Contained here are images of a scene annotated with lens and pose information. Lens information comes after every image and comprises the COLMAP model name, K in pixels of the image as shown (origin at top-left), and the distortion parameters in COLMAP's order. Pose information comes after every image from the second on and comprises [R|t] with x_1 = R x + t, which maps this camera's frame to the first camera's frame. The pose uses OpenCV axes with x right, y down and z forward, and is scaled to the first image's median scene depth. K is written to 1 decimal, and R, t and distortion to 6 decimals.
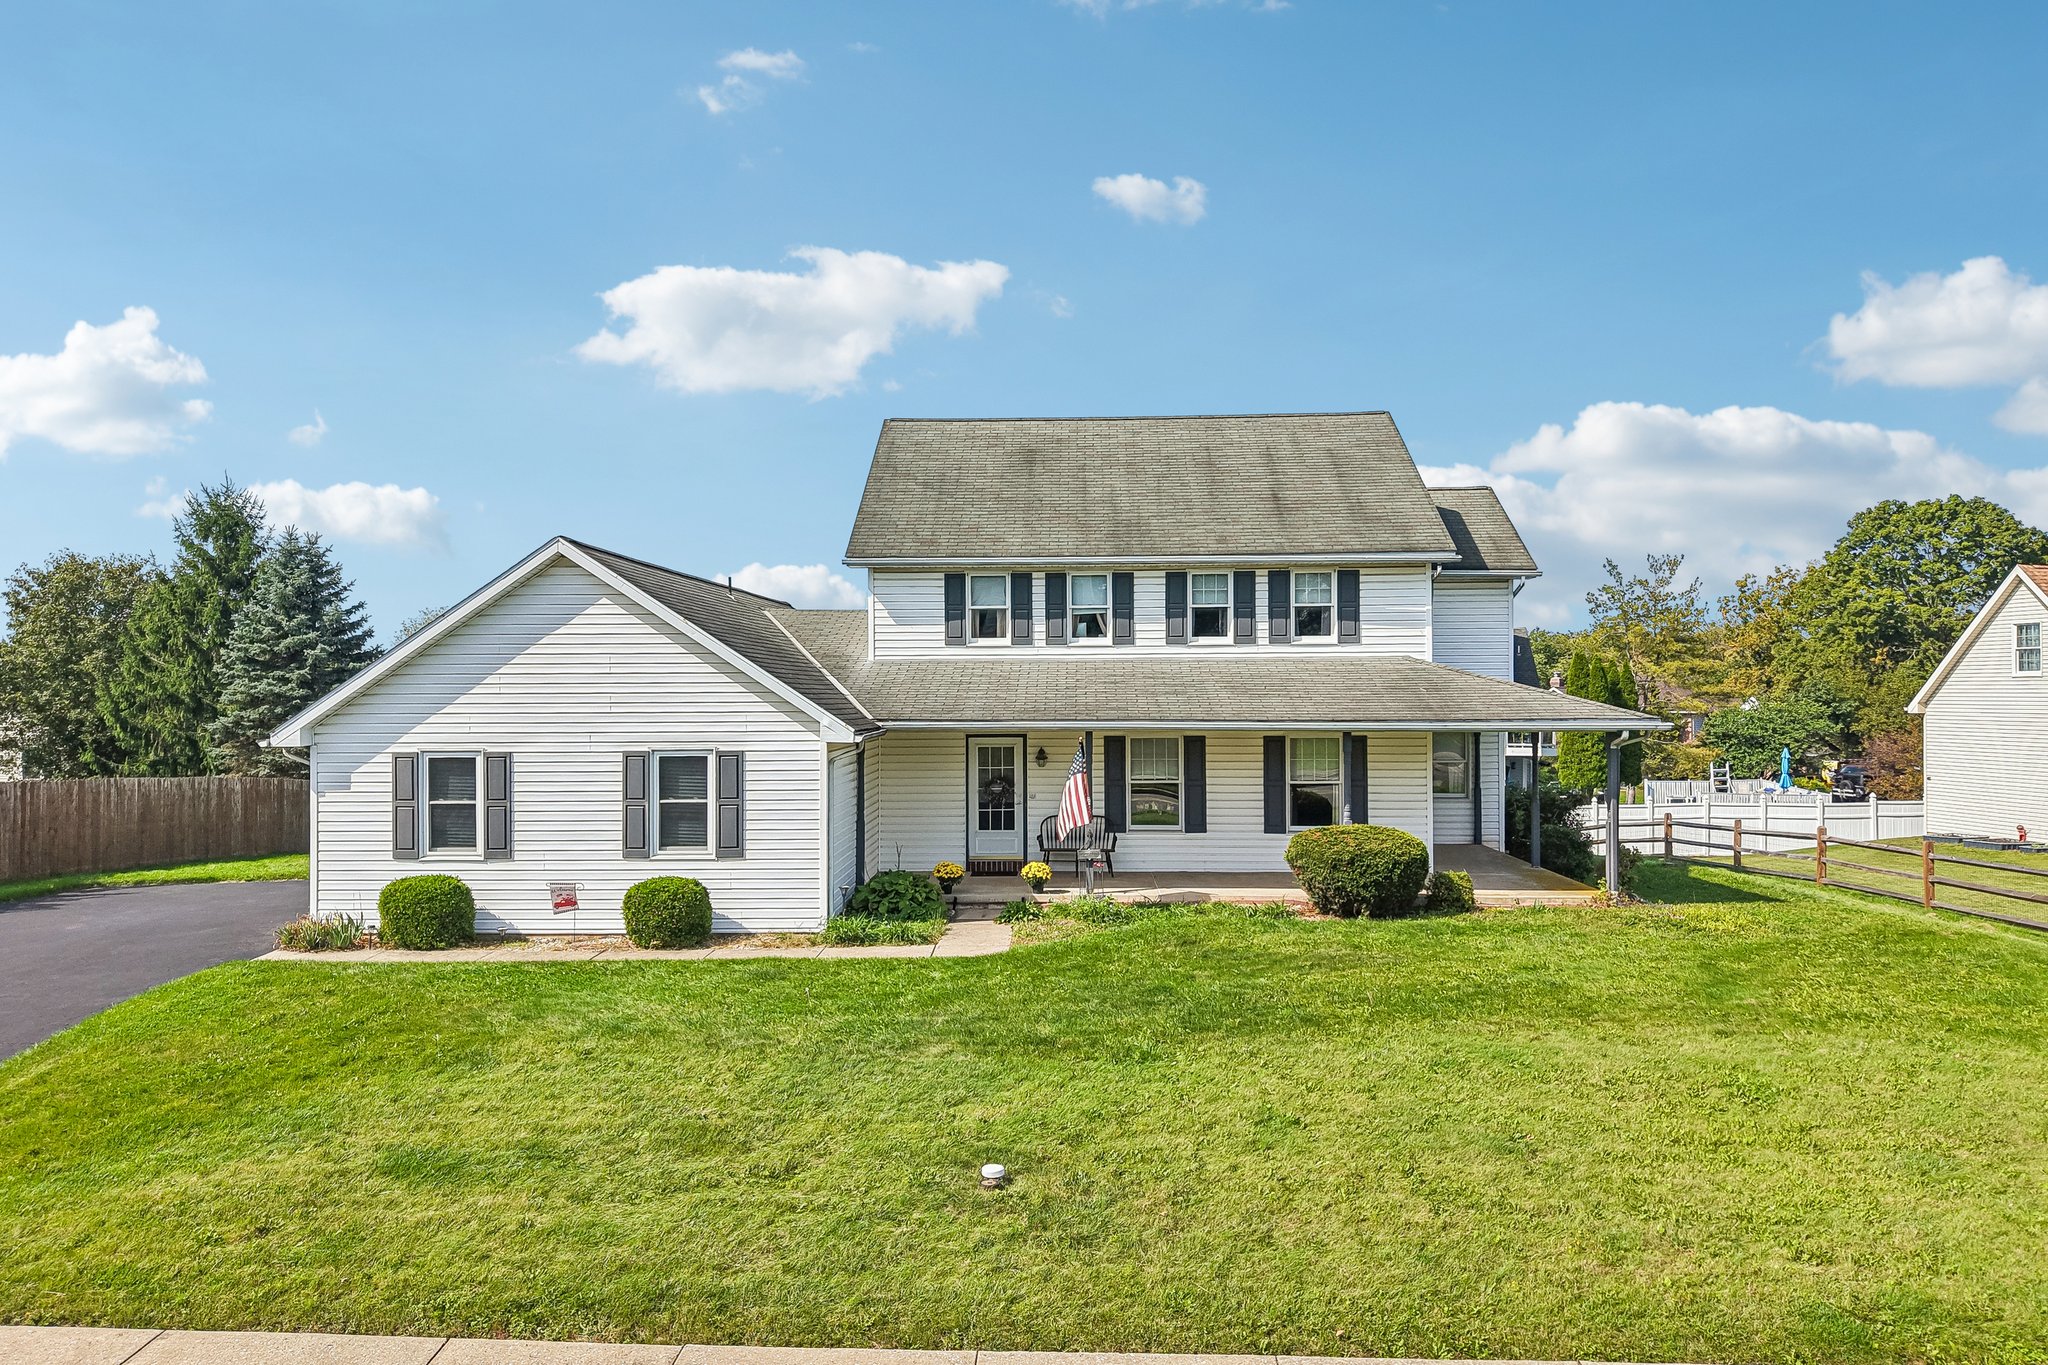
lens RADIAL K [[1372.9, 0, 1019.3], [0, 1372.9, 700.8], [0, 0, 1]] dist [0.041801, -0.048367]
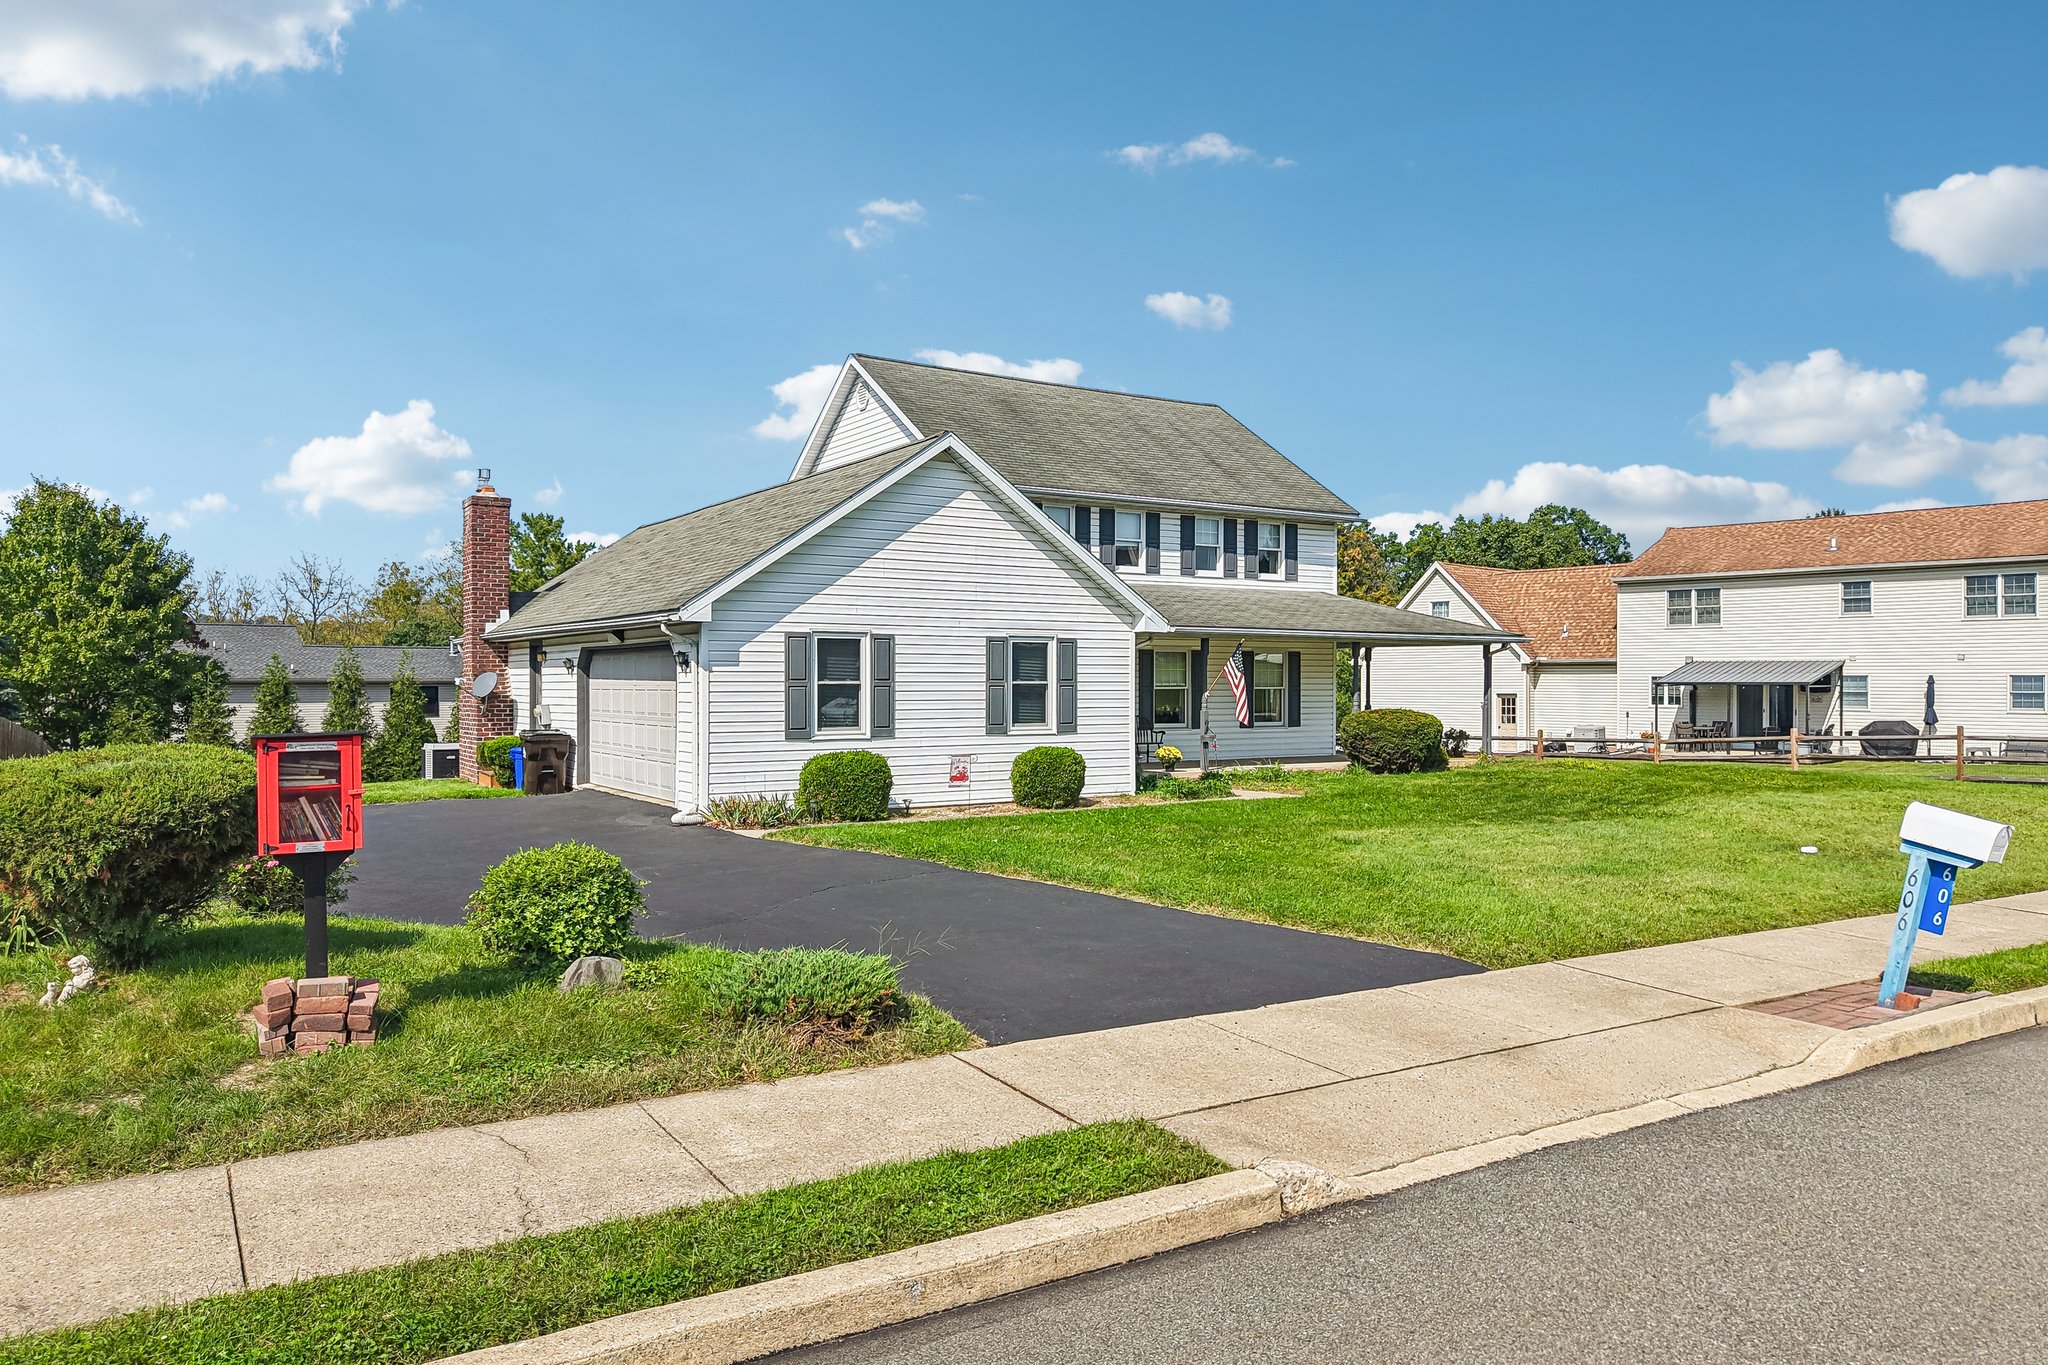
lens RADIAL K [[1362.2, 0, 1024.0], [0, 1362.2, 682.5], [0, 0, 1]] dist [0.039169, -0.038219]
pose [[0.823589, 0.006501, 0.567150, -0.745330], [-0.001750, 0.999959, -0.008921, 0.070954], [-0.567184, 0.006355, 0.823566, 0.088012]]
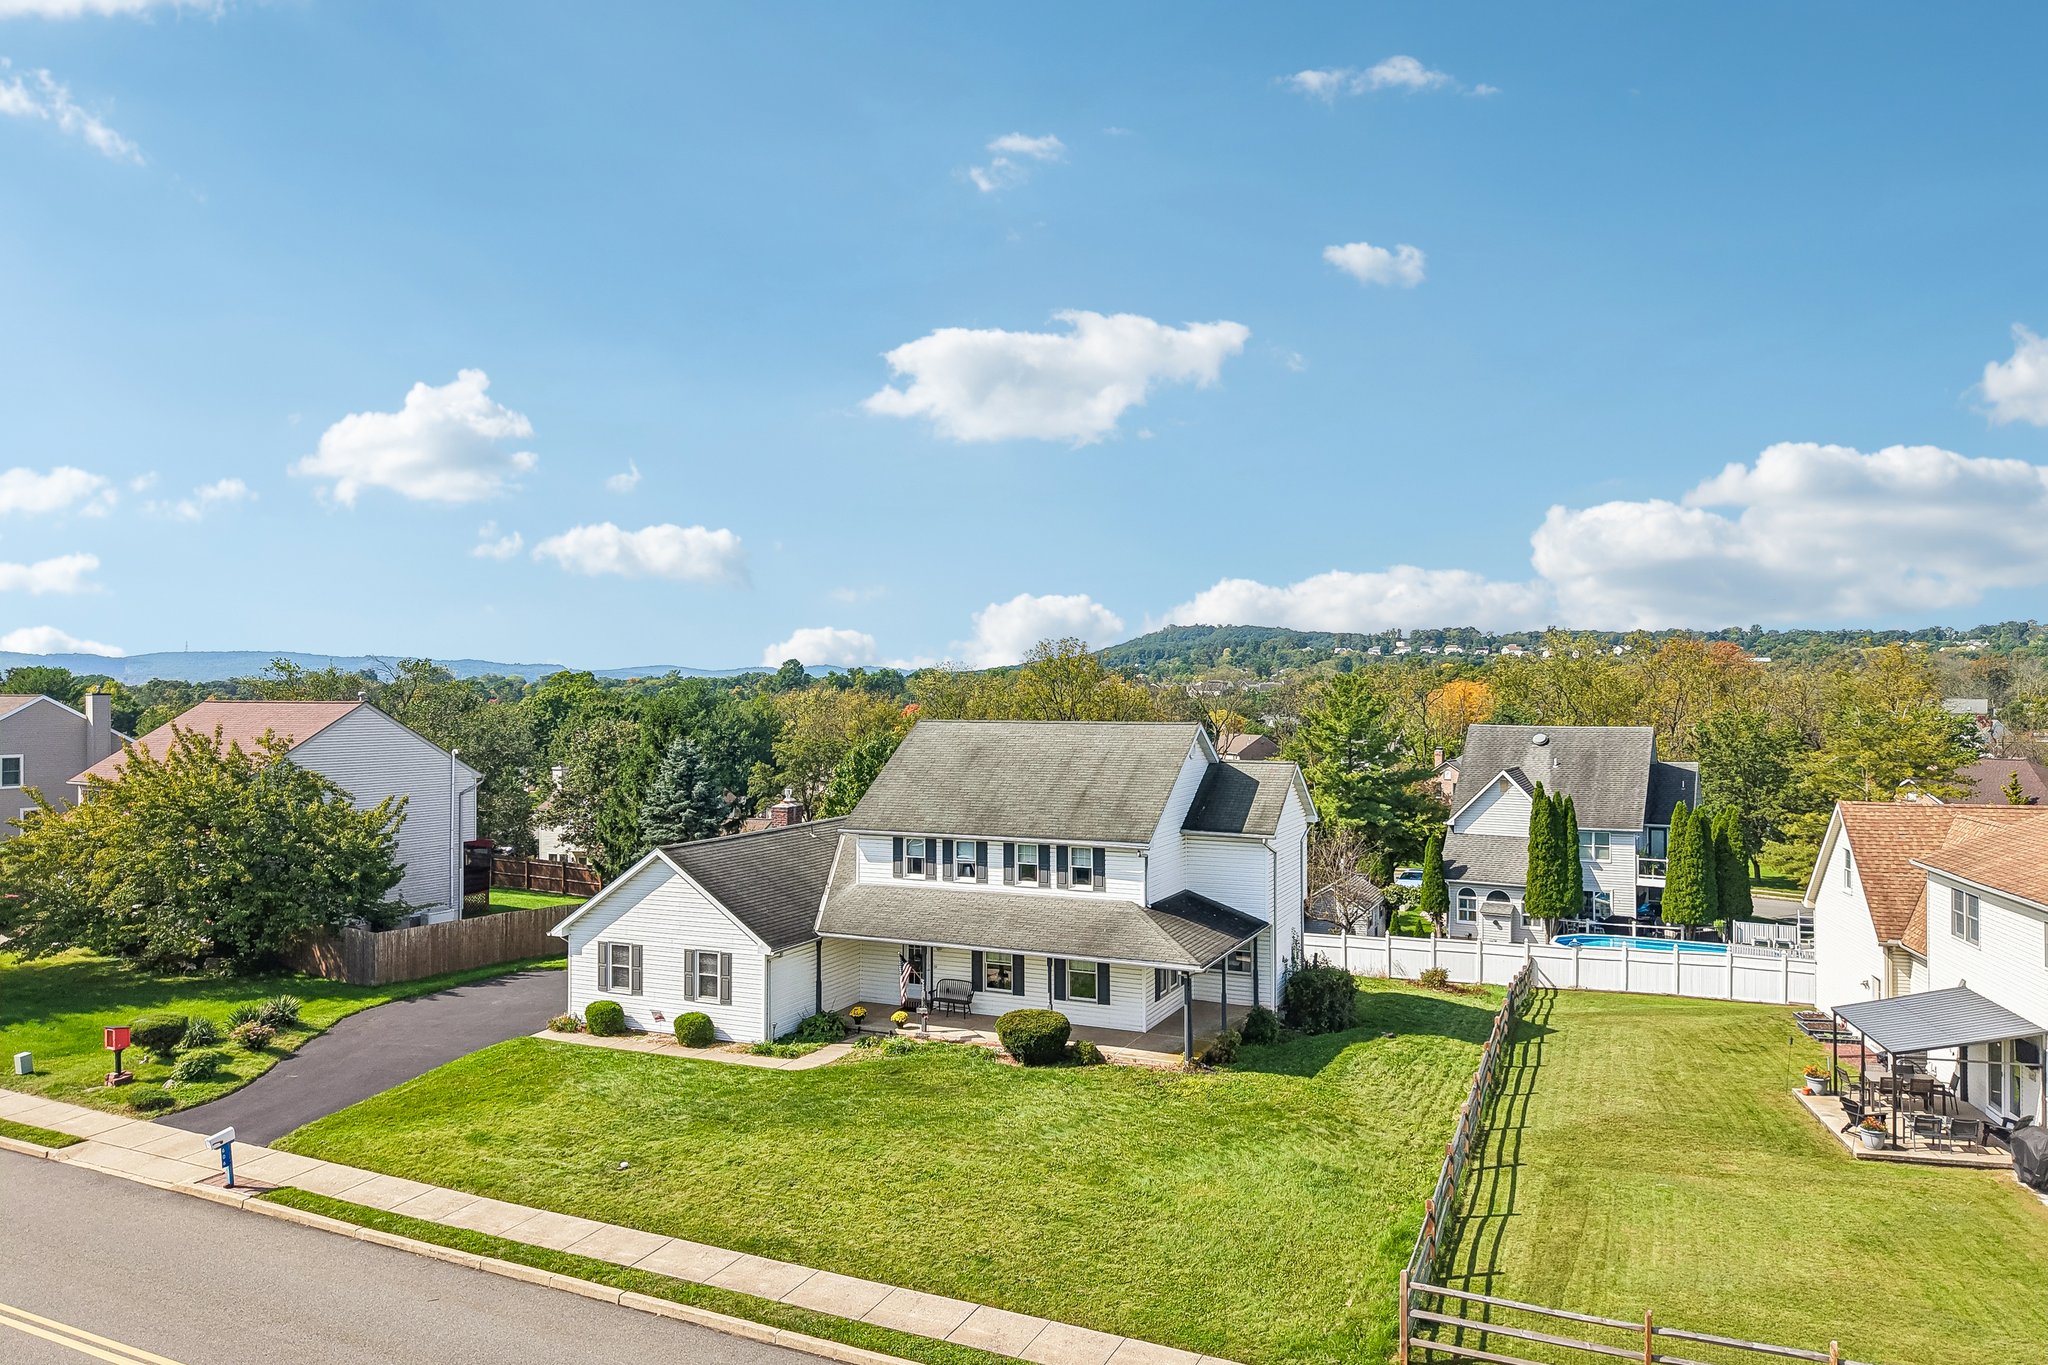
lens RADIAL K [[1367.6, 0, 1020.7], [0, 1367.6, 680.0], [0, 0, 1]] dist [0.030187, -0.028373]
pose [[0.922445, 0.001187, -0.386128, 0.856338], [-0.005093, 0.999946, -0.009091, -0.307110], [0.386096, 0.010352, 0.922401, -0.638835]]
